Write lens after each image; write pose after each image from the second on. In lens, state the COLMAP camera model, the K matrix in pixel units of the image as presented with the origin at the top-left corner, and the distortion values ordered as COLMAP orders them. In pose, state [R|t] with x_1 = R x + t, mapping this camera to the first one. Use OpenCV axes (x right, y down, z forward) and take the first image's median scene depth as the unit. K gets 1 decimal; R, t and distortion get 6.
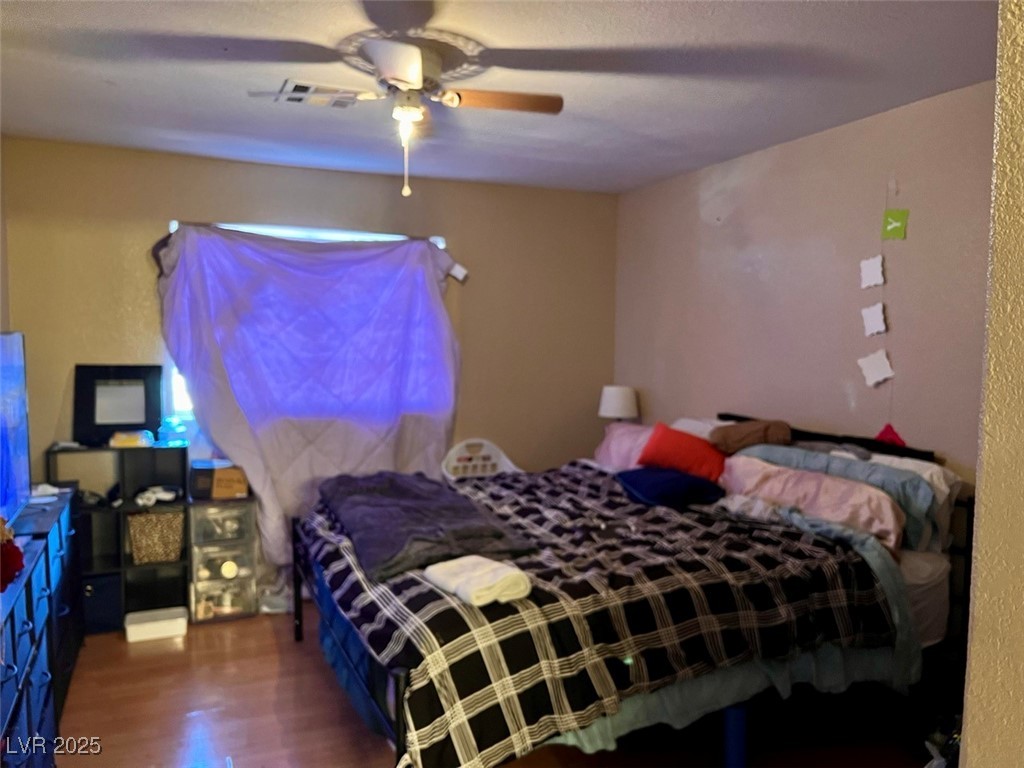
lens RADIAL K [[766.3, 0, 513.6], [0, 766.3, 391.5], [0, 0, 1]] dist [0.051413, -0.082936]
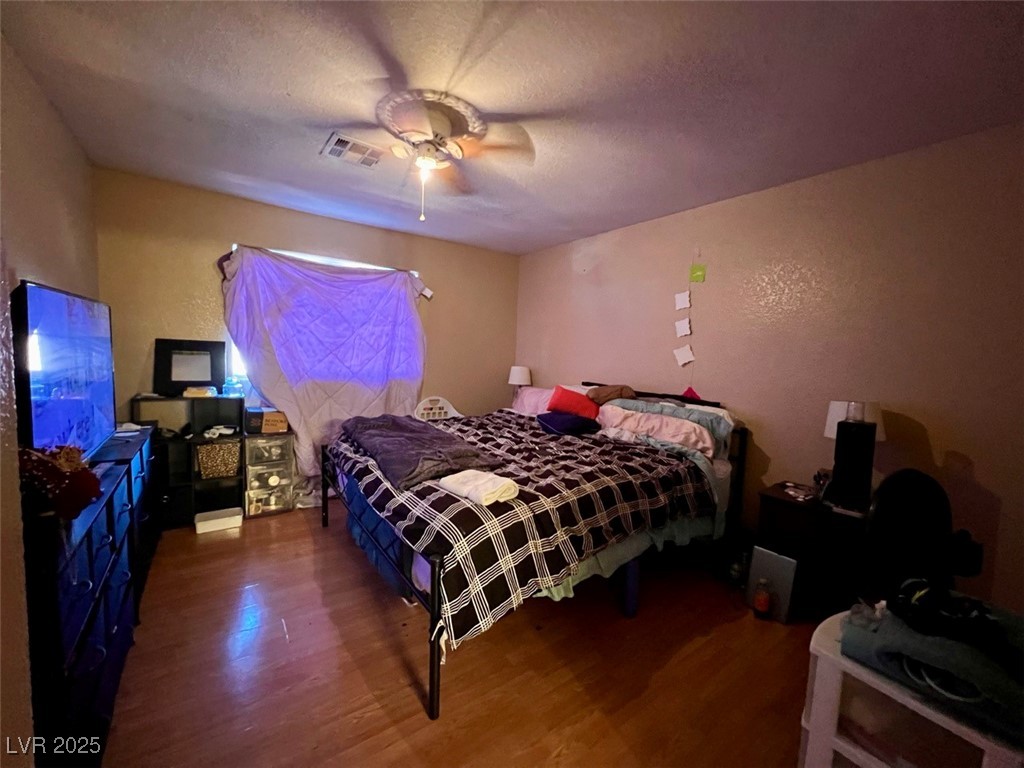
lens RADIAL K [[409.0, 0, 513.8], [0, 409.0, 383.1], [0, 0, 1]] dist [-0.001152, 0.000089]
pose [[0.978732, 0.016964, 0.204443, -0.101816], [-0.020032, 0.999716, 0.012946, 0.029680], [-0.204165, -0.016766, 0.978793, 0.174751]]
